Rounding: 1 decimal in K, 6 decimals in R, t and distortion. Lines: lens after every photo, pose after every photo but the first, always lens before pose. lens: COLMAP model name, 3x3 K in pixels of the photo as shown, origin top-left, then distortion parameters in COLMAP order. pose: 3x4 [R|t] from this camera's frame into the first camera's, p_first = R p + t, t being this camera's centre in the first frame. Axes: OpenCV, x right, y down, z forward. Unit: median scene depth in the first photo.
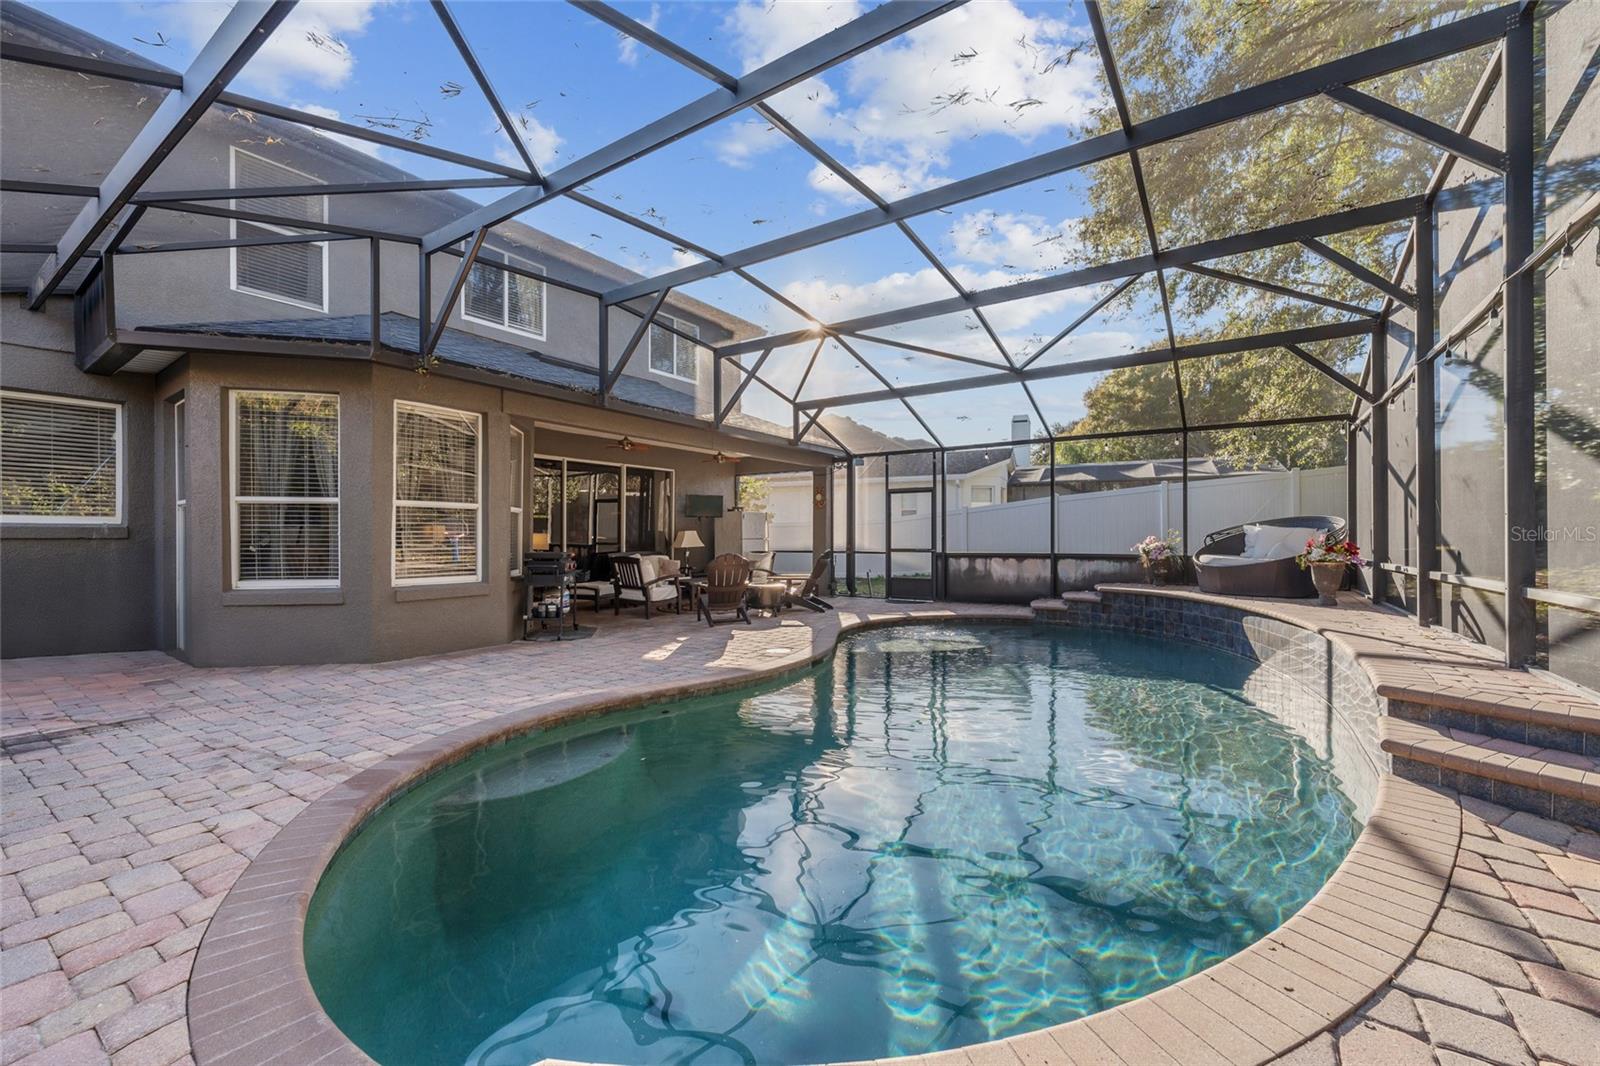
lens RADIAL K [[649.5, 0, 806.0], [0, 649.5, 536.9], [0, 0, 1]] dist [-0.001457, -0.000005]
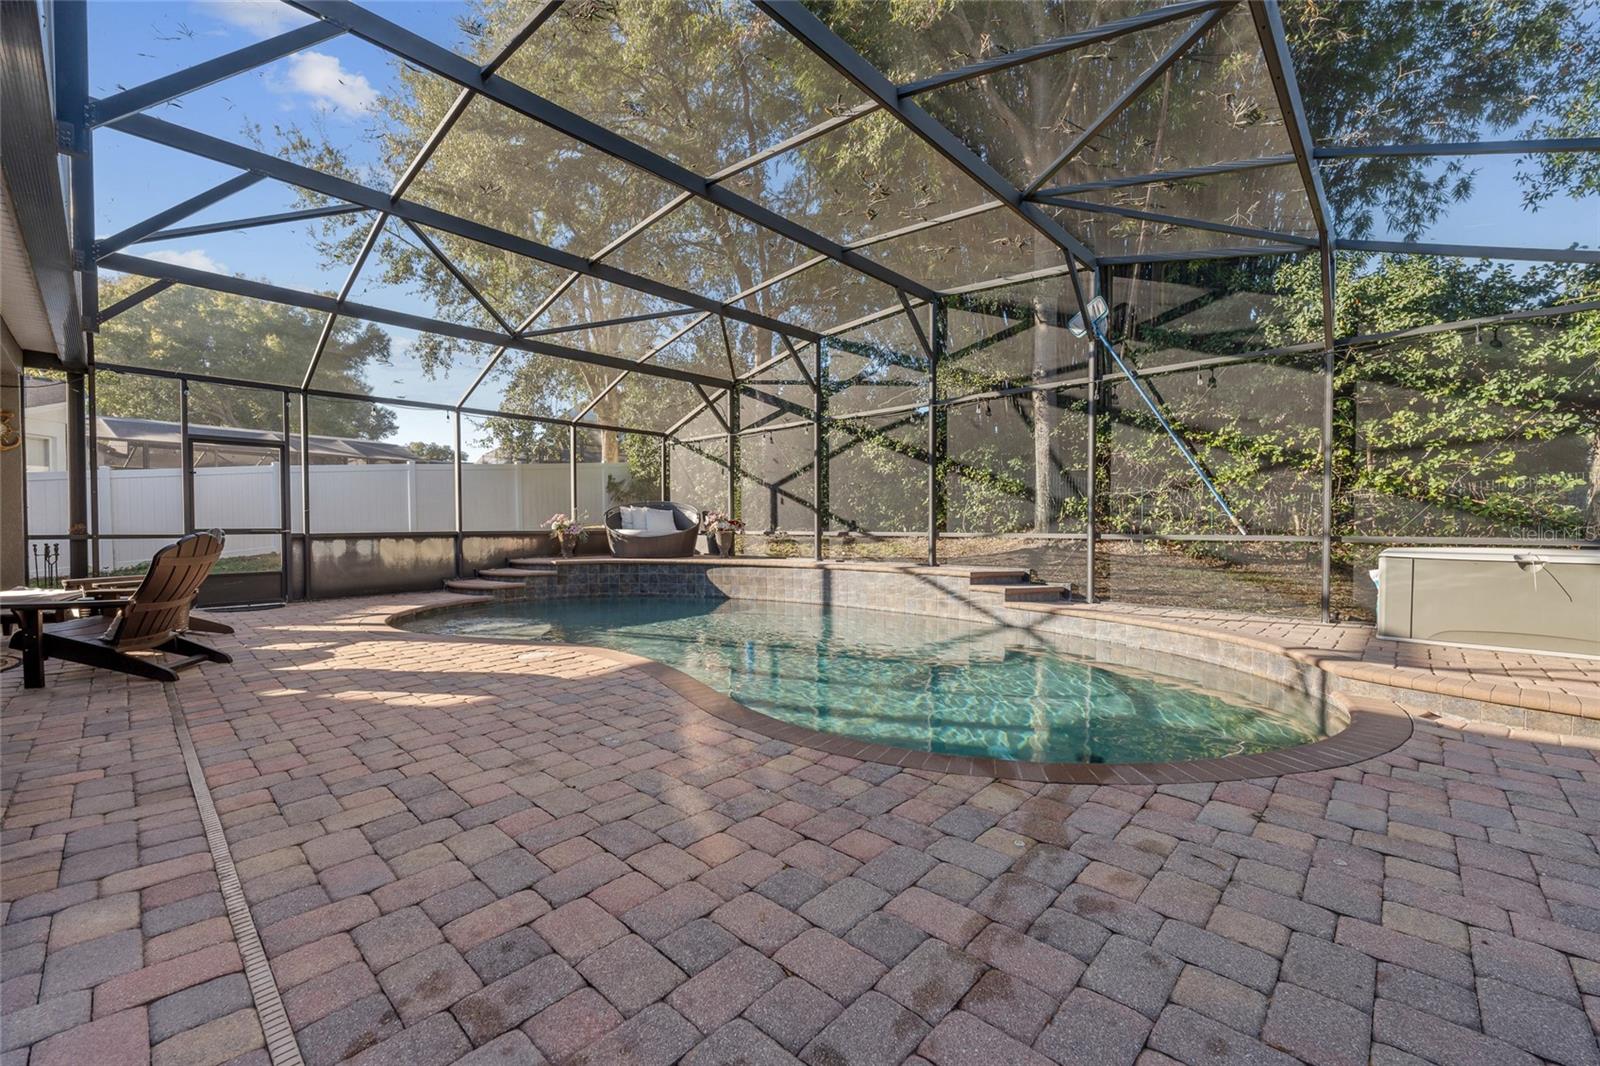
lens RADIAL K [[649.5, 0, 805.7], [0, 649.5, 535.0], [0, 0, 1]] dist [-0.001457, -0.000005]
pose [[0.155568, -0.015635, 0.987701, -0.489366], [0.000933, 0.999877, 0.015681, 0.016979], [-0.987825, -0.001518, 0.155563, 0.385510]]
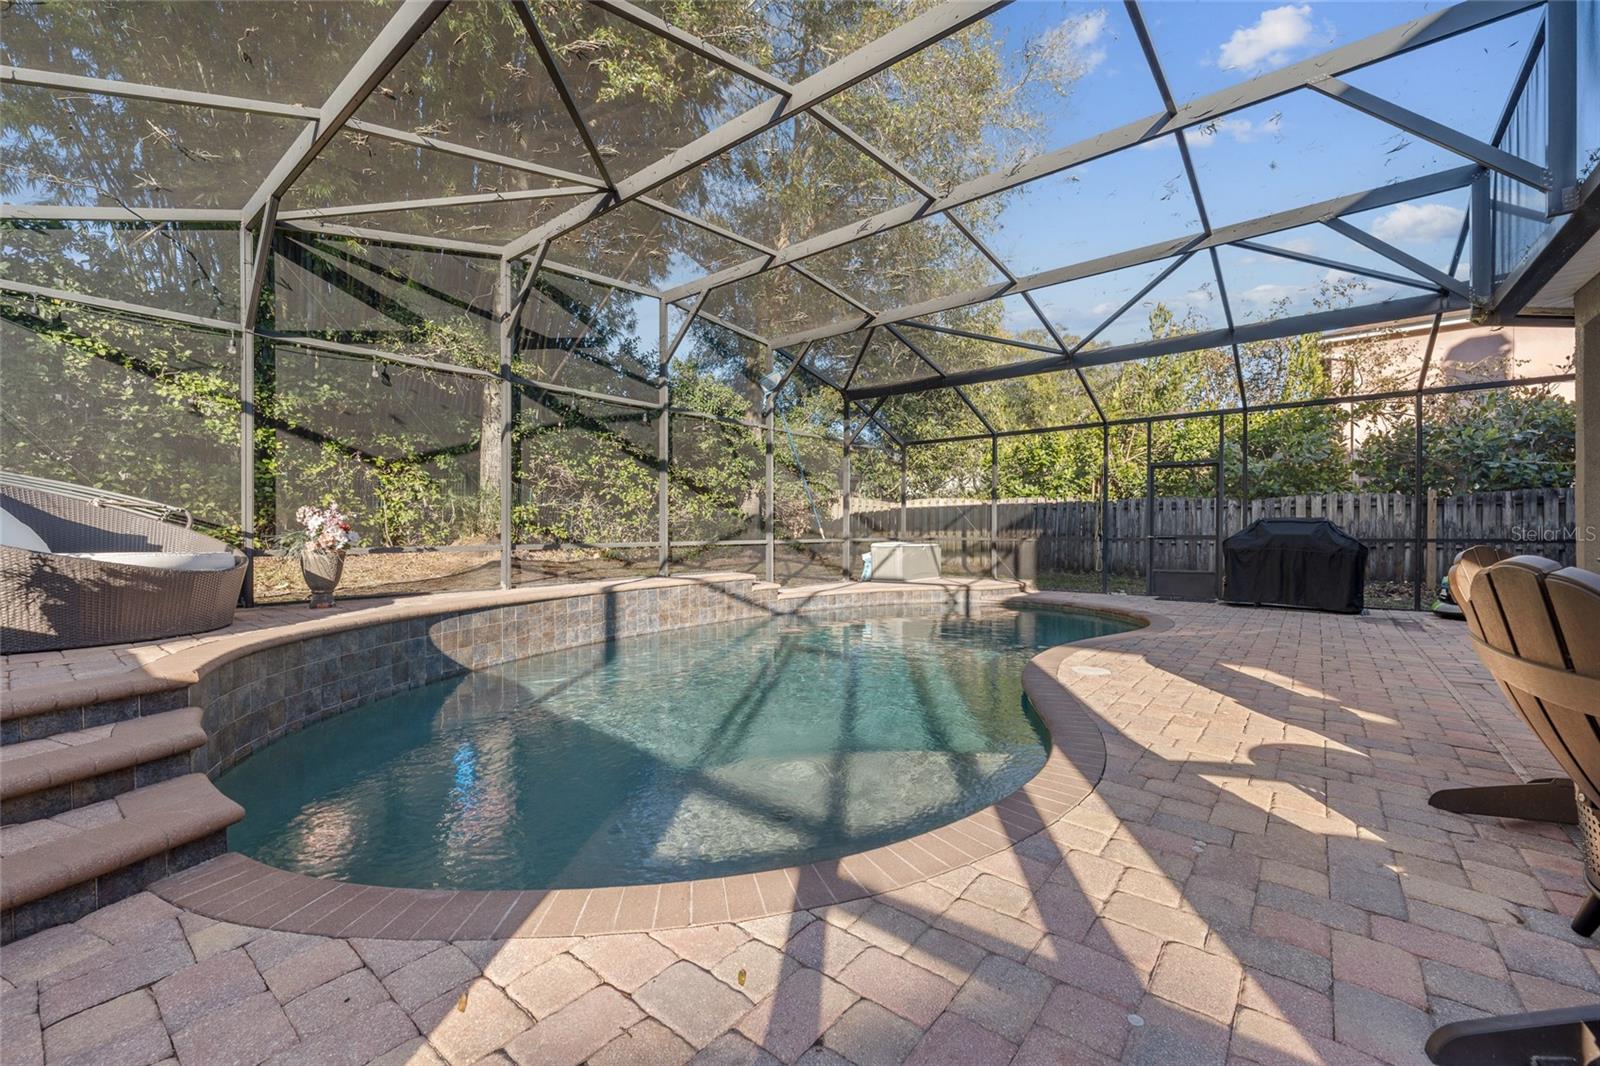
lens RADIAL K [[649.5, 0, 798.5], [0, 649.5, 531.2], [0, 0, 1]] dist [-0.001457, -0.000005]
pose [[-0.997124, 0.003603, 0.075707, 0.139385], [0.003627, 0.999993, 0.000178, 0.014182], [-0.075706, 0.000452, -0.997130, 1.145590]]
